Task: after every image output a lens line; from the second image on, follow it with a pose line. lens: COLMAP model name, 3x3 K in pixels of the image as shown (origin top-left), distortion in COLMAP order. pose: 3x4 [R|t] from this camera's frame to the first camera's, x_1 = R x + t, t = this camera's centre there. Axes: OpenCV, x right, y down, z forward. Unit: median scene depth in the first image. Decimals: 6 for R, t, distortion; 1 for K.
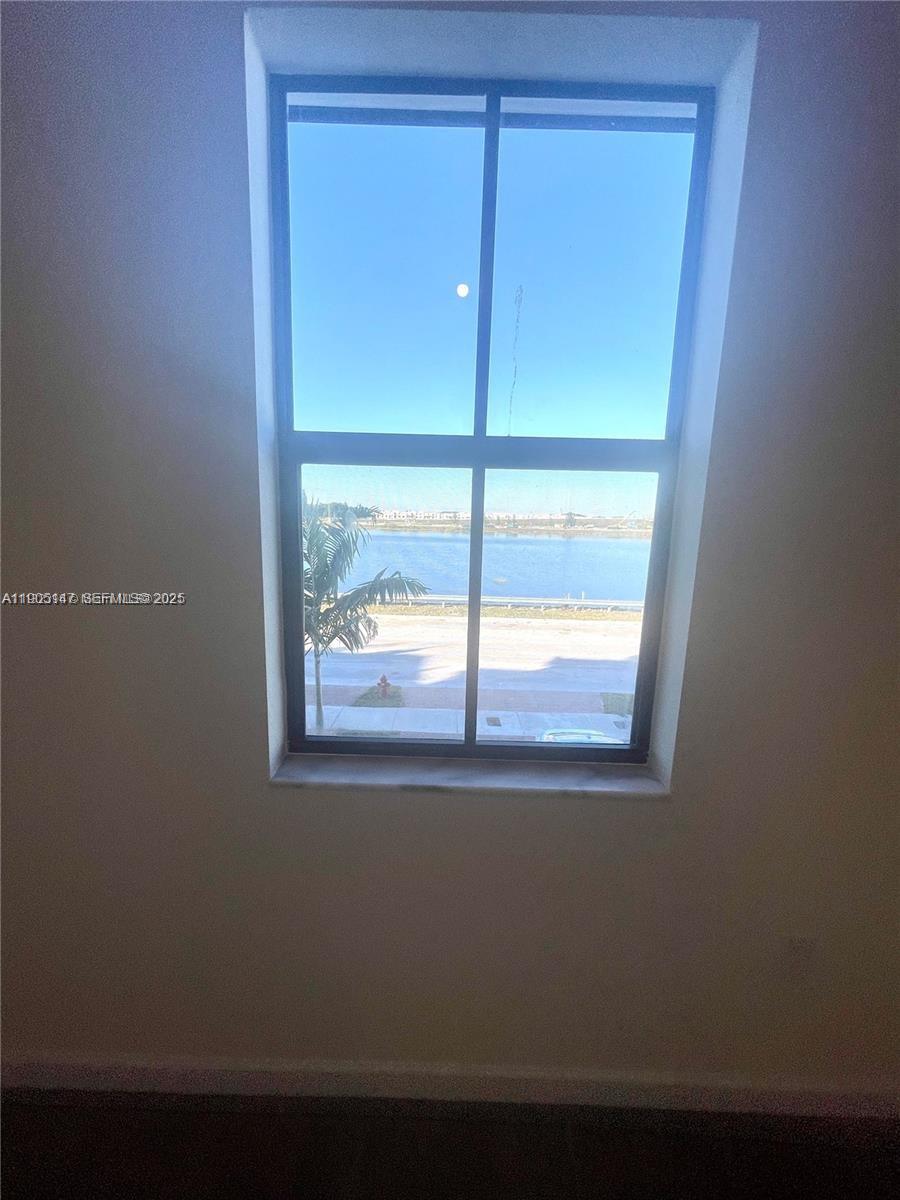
lens RADIAL K [[480.8, 0, 441.2], [0, 480.8, 601.6], [0, 0, 1]] dist [-0.003395, 0.000320]
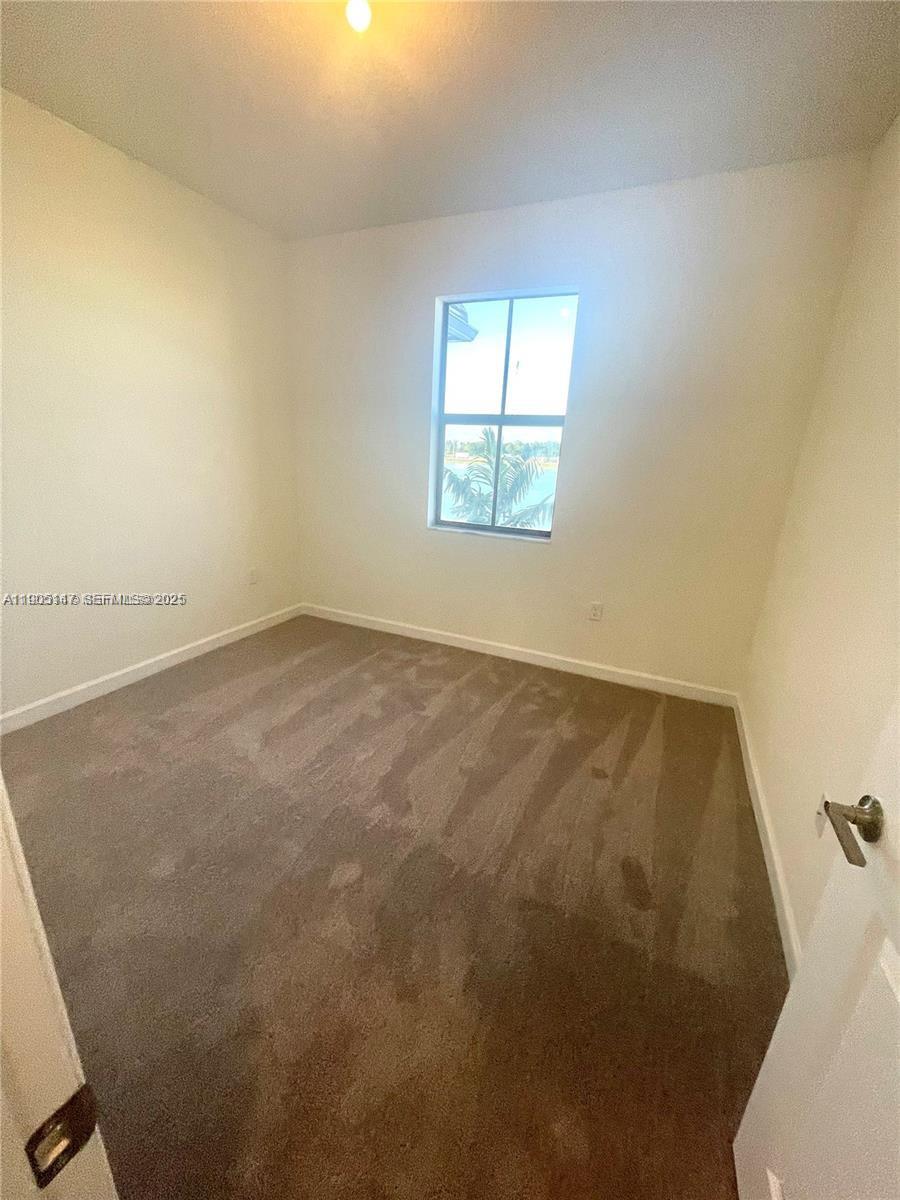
lens RADIAL K [[480.8, 0, 441.2], [0, 480.8, 601.6], [0, 0, 1]] dist [-0.003395, 0.000320]
pose [[0.909940, 0.139210, -0.390677, 1.019661], [-0.092459, 0.986368, 0.136123, 0.405976], [0.404302, -0.087742, 0.910407, -1.868142]]
